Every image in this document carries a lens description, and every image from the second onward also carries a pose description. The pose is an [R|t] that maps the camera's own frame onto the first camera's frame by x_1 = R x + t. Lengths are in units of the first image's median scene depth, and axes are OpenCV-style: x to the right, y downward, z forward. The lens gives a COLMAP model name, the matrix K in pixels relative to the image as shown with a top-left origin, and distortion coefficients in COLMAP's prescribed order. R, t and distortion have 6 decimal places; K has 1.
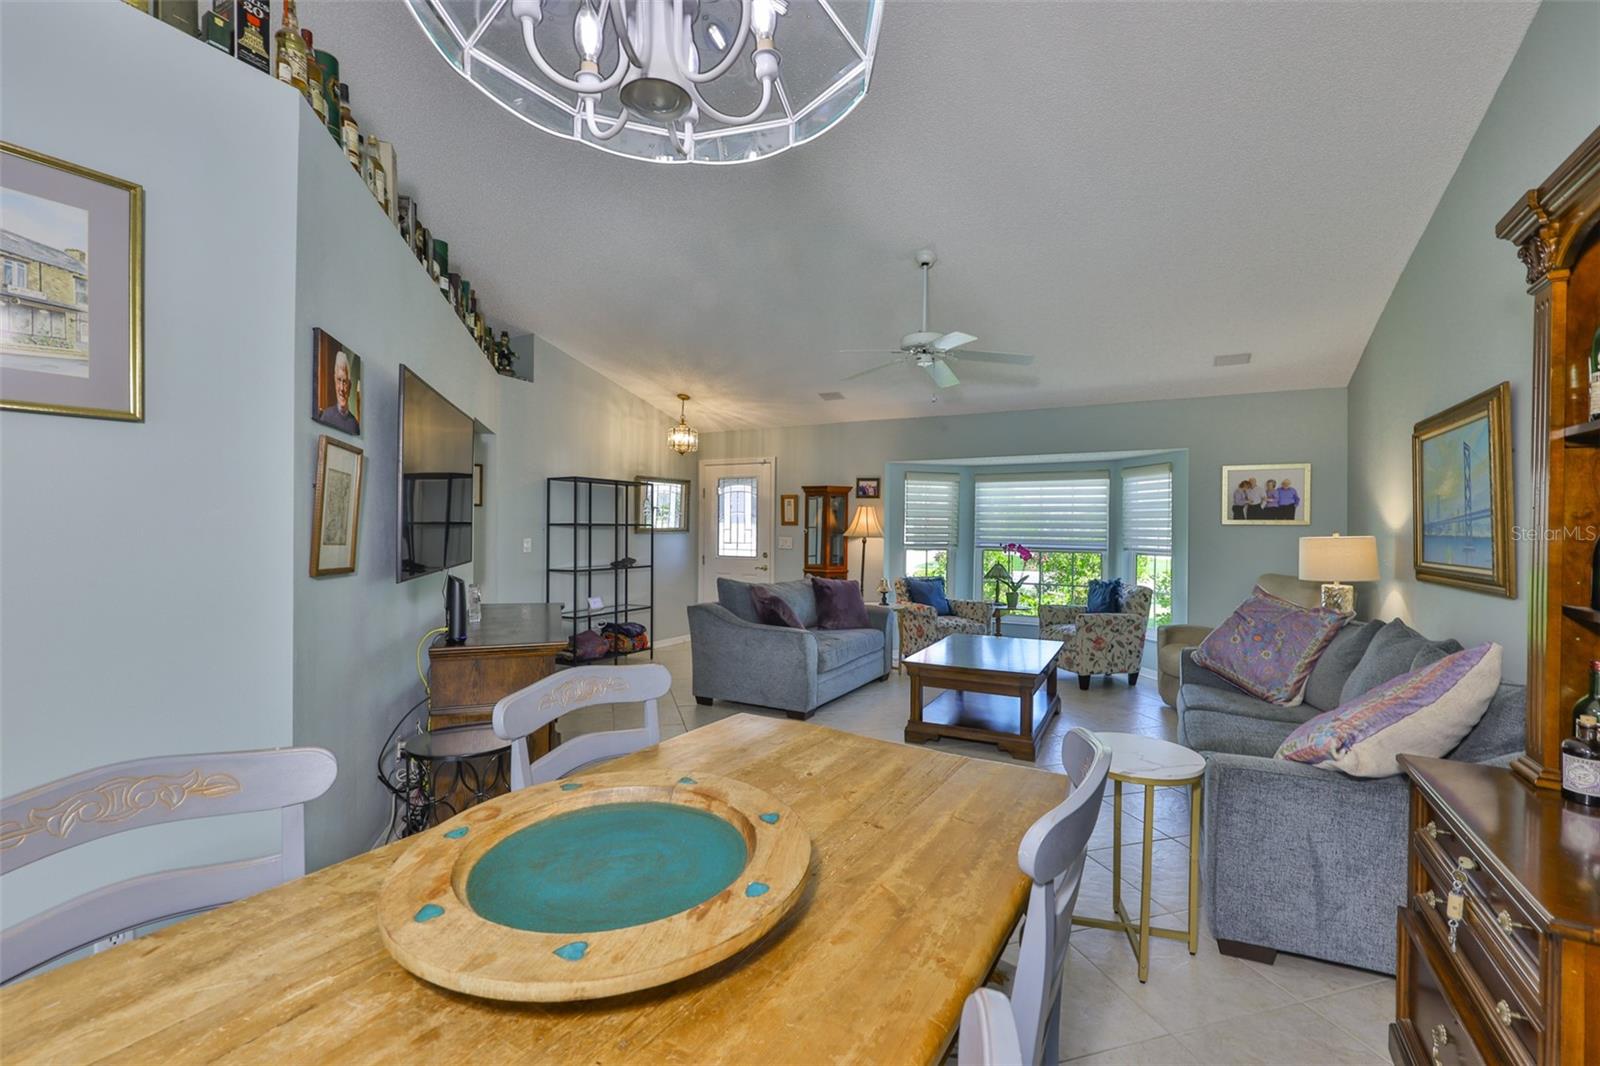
lens RADIAL K [[679.8, 0, 796.0], [0, 679.8, 532.3], [0, 0, 1]] dist [-0.001641, -0.000270]
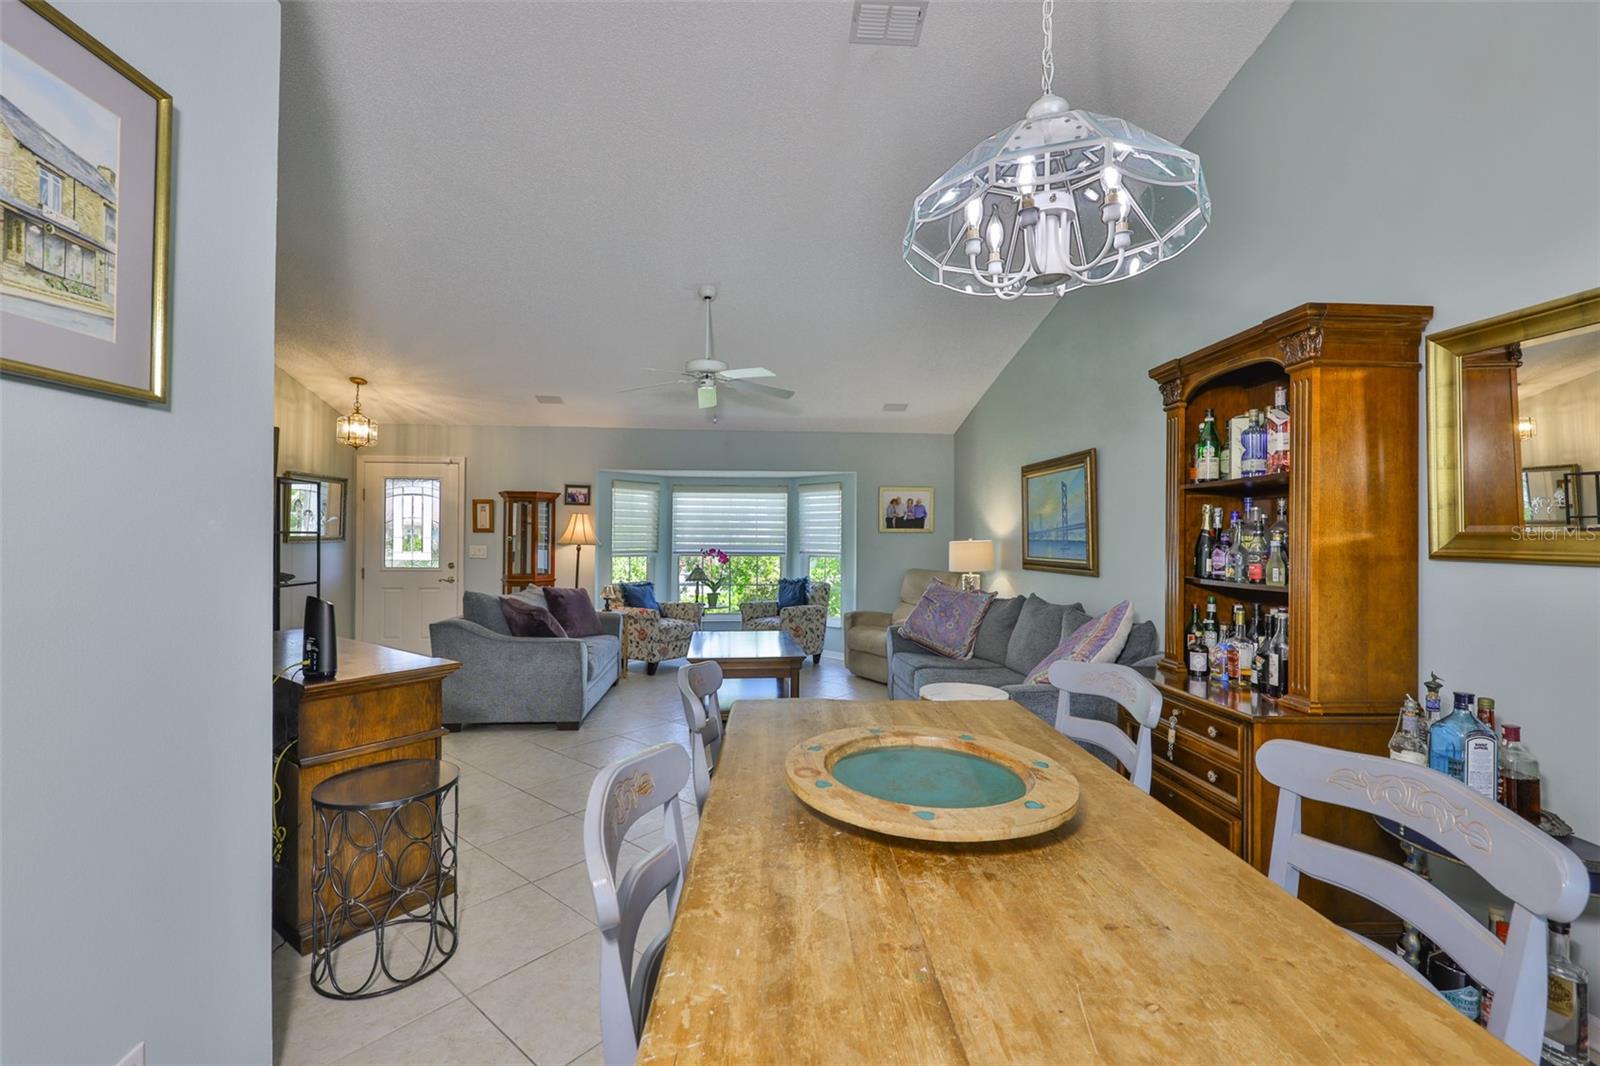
lens RADIAL K [[681.1, 0, 795.2], [0, 681.1, 535.6], [0, 0, 1]] dist [0.001540, 0.000321]
pose [[0.839711, -0.003479, 0.543022, -0.199531], [0.005363, 0.999984, -0.001887, -0.002848], [-0.543006, 0.004496, 0.839717, -0.006483]]
